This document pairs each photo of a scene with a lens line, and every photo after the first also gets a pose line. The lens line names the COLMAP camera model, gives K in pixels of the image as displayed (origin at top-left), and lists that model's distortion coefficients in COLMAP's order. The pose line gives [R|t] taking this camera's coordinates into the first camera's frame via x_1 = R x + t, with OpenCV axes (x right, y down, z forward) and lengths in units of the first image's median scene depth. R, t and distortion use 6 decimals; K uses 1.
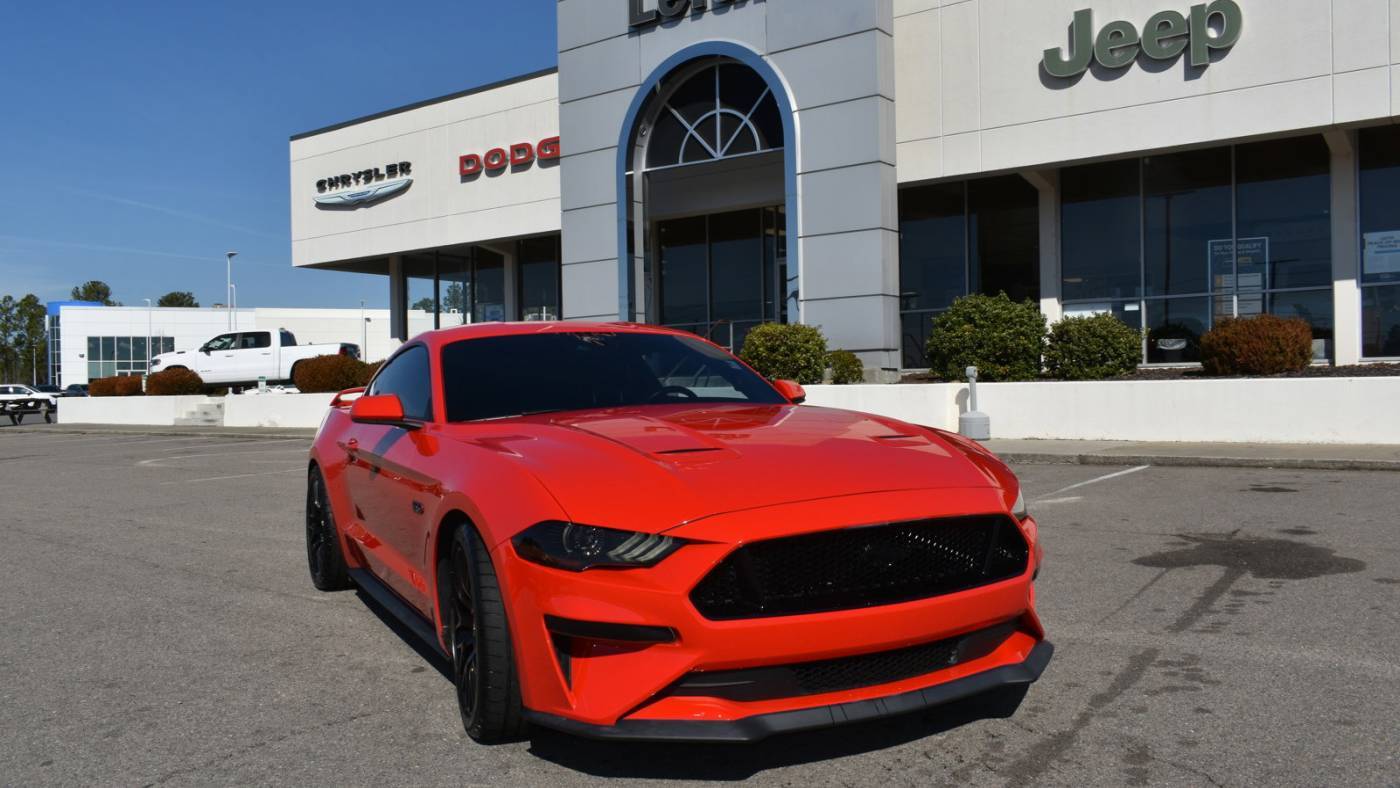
lens RADIAL K [[1105.0, 0, 700.0], [0, 1105.0, 394.0], [0, 0, 1]] dist [-0.012755, 0.000971]
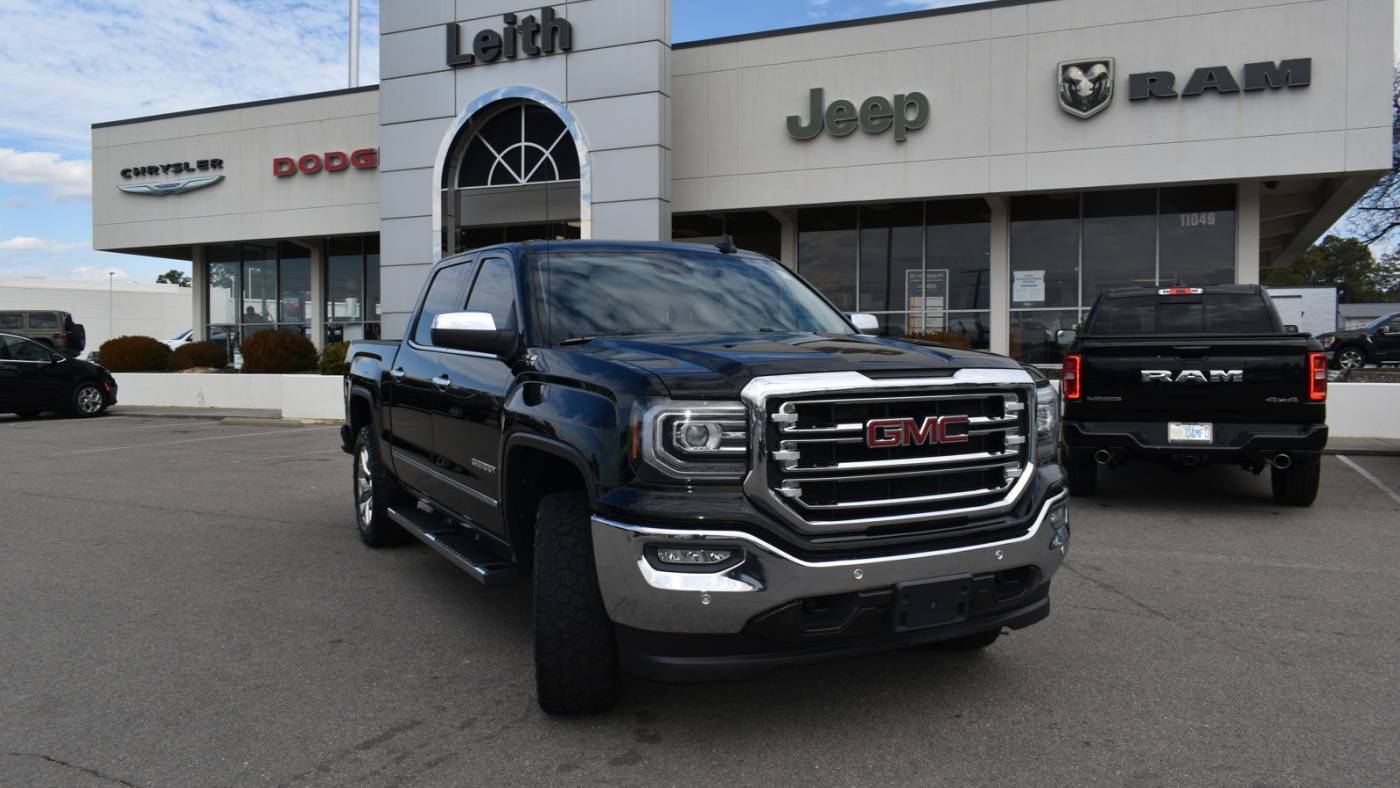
lens RADIAL K [[1084.3, 0, 700.0], [0, 1084.3, 394.0], [0, 0, 1]] dist [-0.014038, 0.002817]
pose [[0.975598, 0.014824, 0.219065, -0.048691], [-0.018425, 0.999727, 0.014402, -0.007198], [-0.218792, -0.018087, 0.975604, -0.181536]]
